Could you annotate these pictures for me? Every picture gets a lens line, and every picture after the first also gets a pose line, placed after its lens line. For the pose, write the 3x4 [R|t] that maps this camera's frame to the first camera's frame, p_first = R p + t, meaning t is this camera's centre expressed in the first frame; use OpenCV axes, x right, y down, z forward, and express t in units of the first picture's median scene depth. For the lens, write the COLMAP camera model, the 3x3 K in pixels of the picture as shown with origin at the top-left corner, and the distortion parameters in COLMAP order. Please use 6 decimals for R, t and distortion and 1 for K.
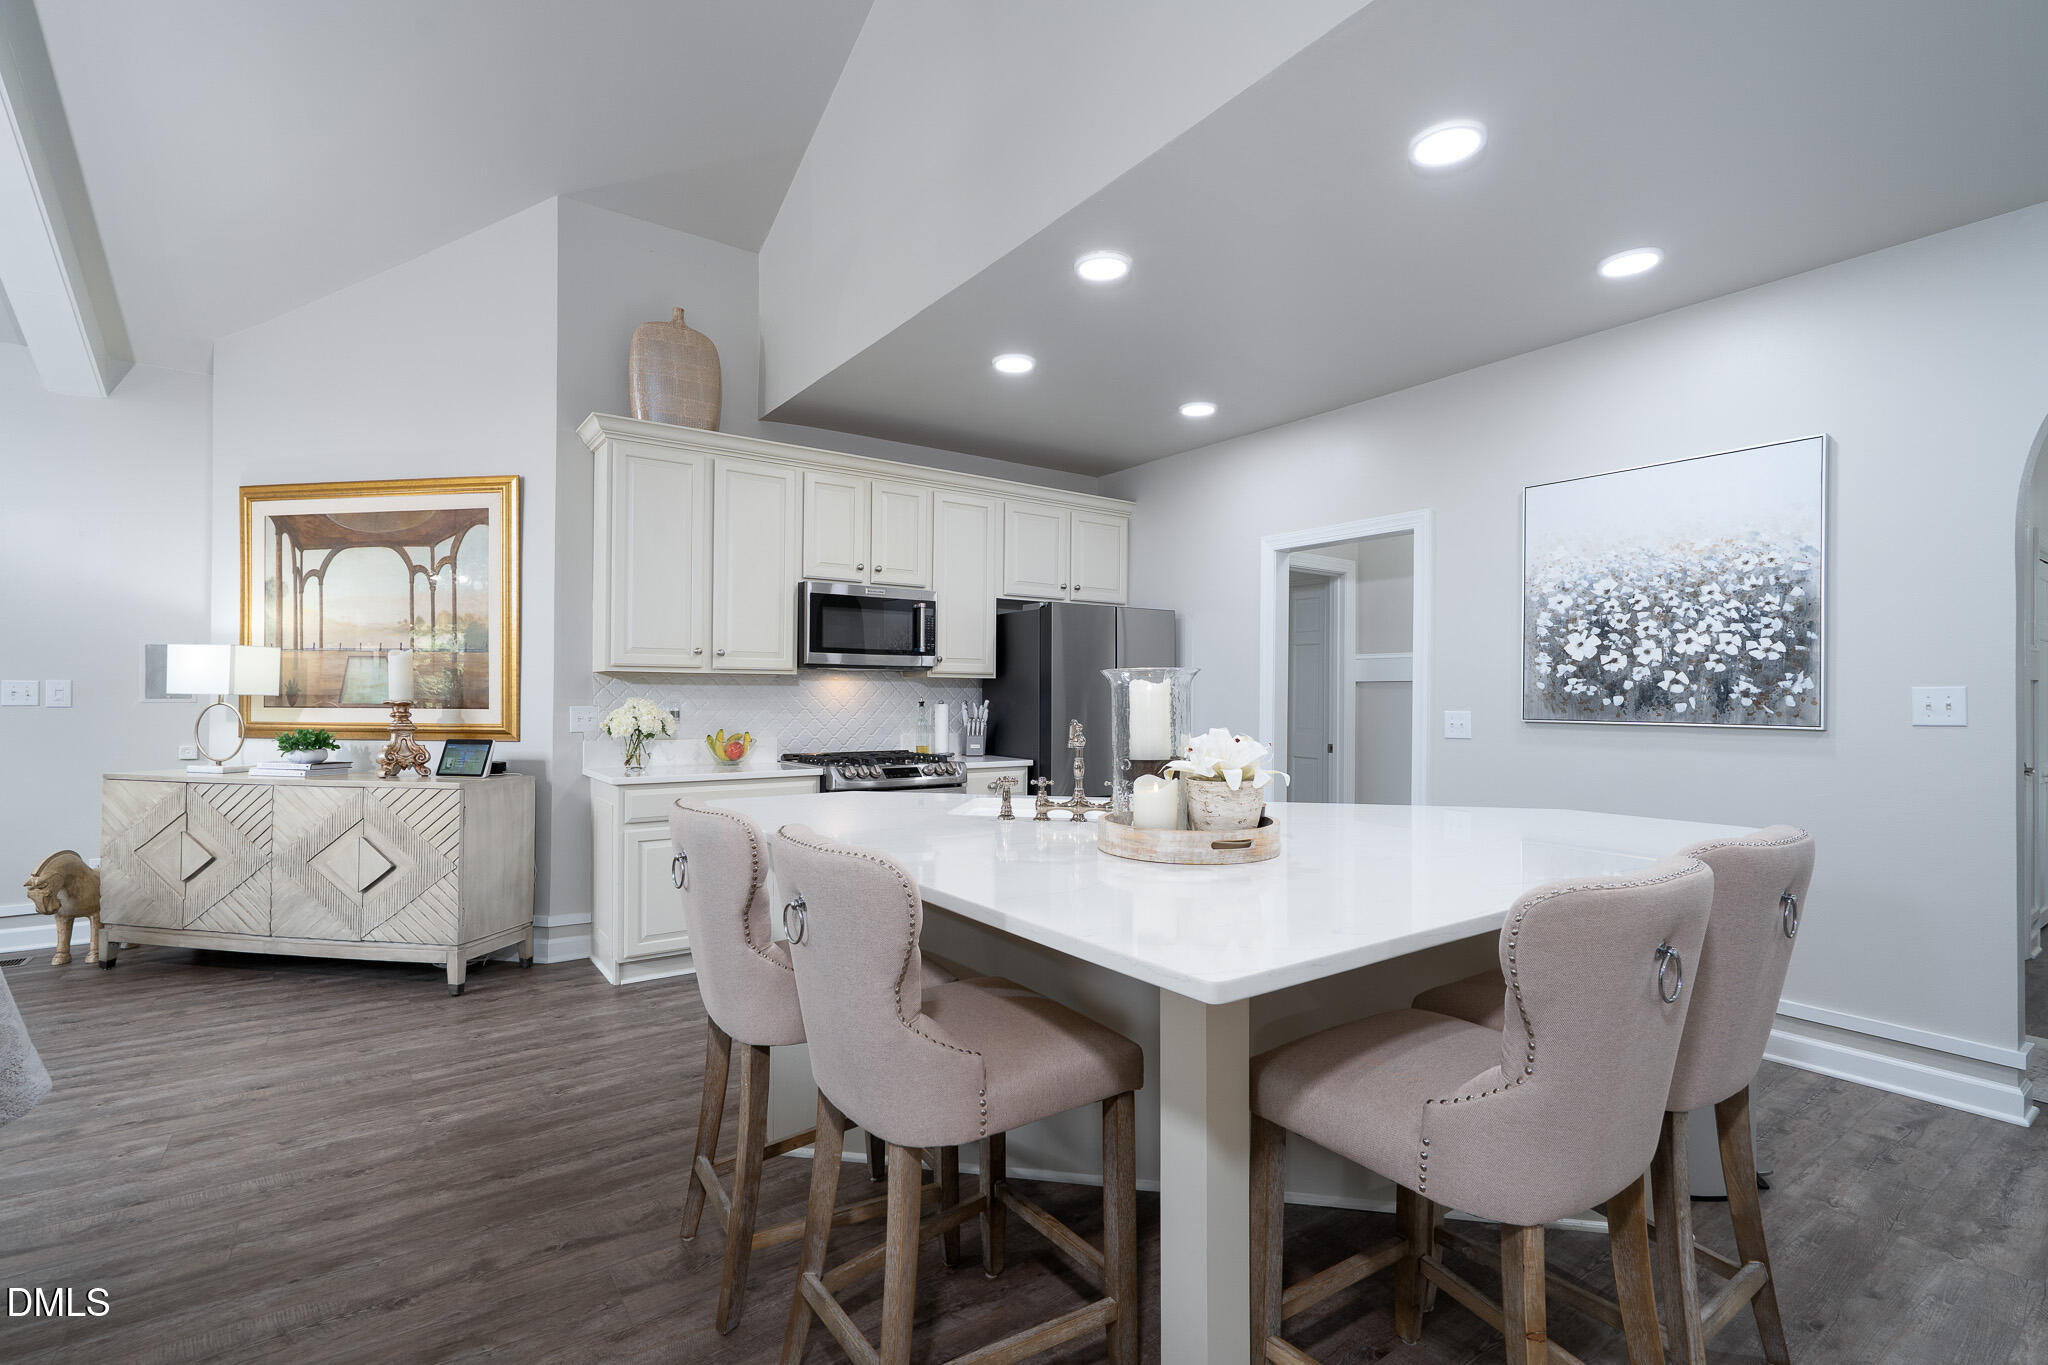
lens RADIAL K [[934.2, 0, 1024.8], [0, 934.2, 688.3], [0, 0, 1]] dist [-0.001618, -0.000024]
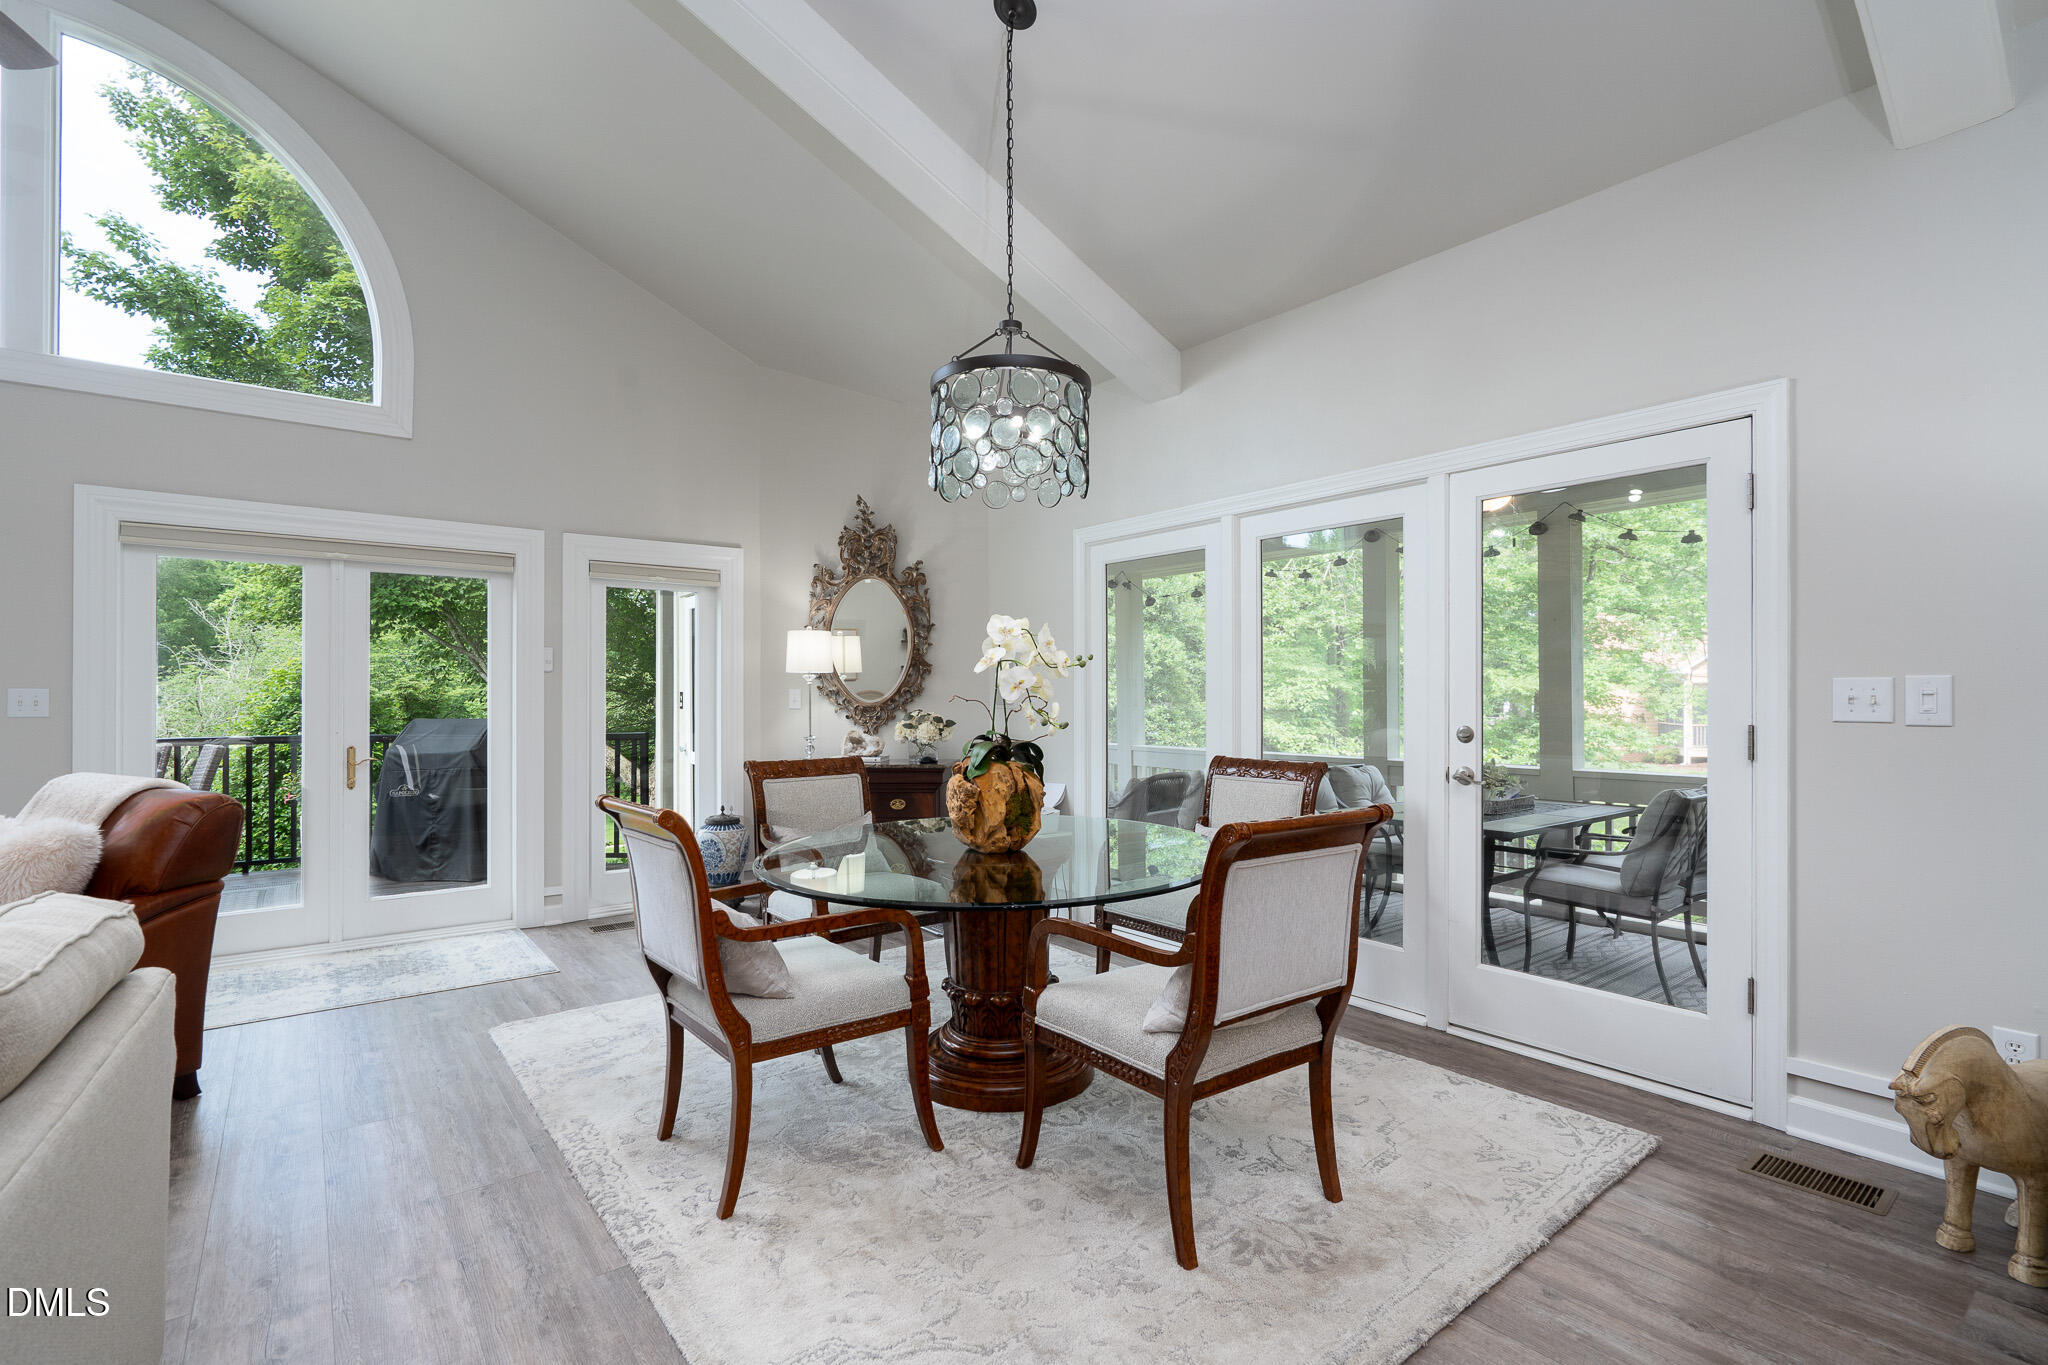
lens RADIAL K [[934.2, 0, 1024.8], [0, 934.2, 688.3], [0, 0, 1]] dist [-0.001618, -0.000024]
pose [[0.034923, -0.022750, -0.999131, -0.564018], [0.003052, 0.999739, -0.022657, 0.010463], [0.999385, -0.002258, 0.034983, 0.502225]]
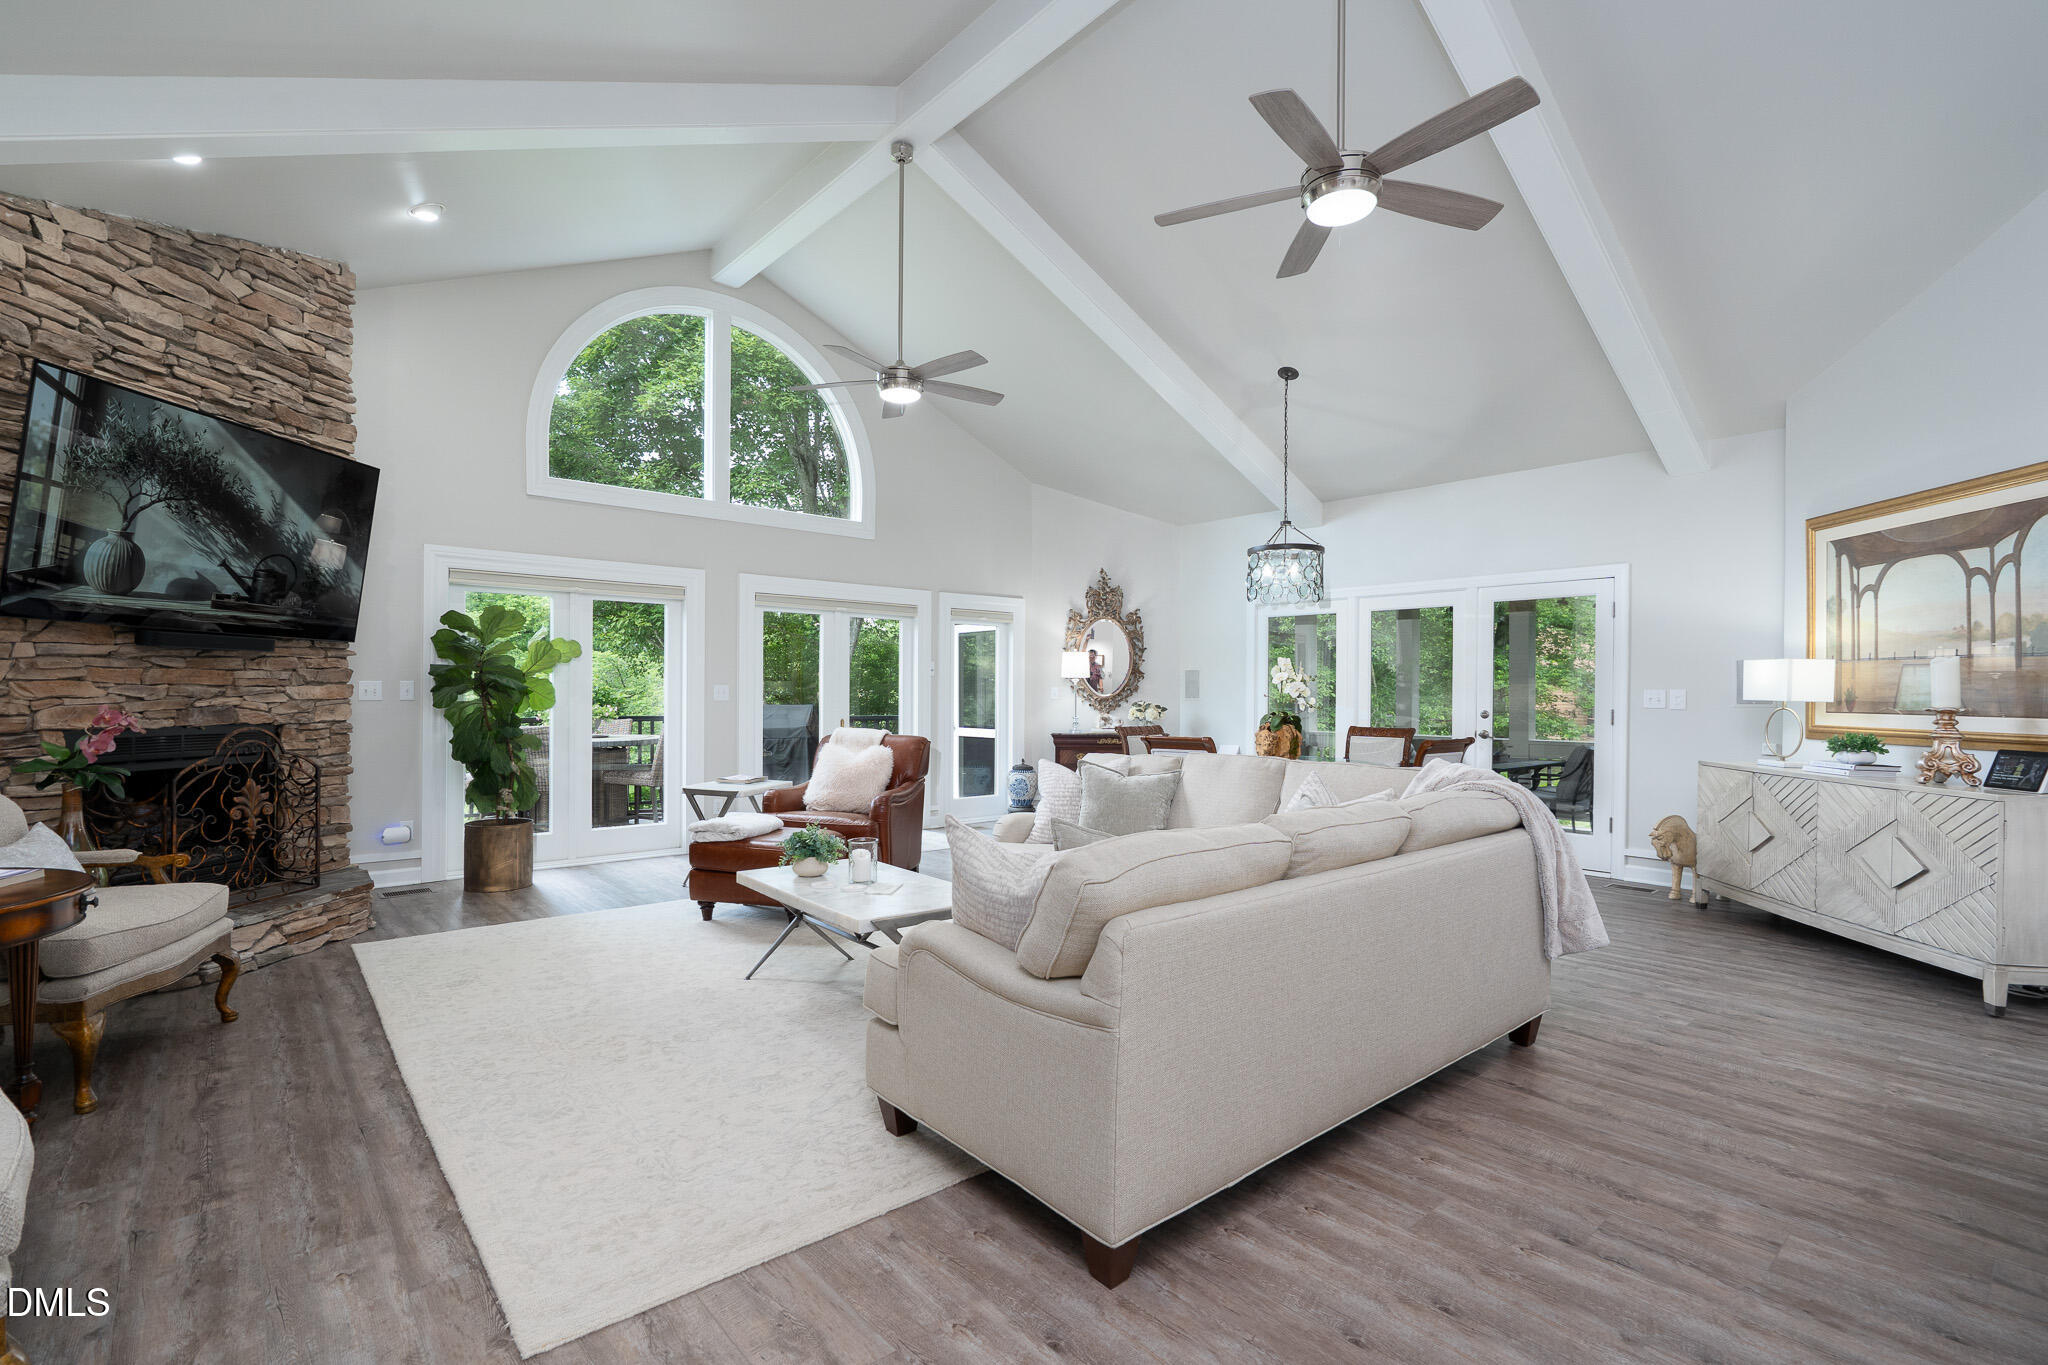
lens RADIAL K [[934.2, 0, 1024.8], [0, 934.2, 688.3], [0, 0, 1]] dist [-0.001618, -0.000024]
pose [[0.103289, -0.007949, -0.994620, 0.219789], [0.000340, 0.999968, -0.007956, -0.000444], [0.994651, 0.000484, 0.103288, -0.079809]]
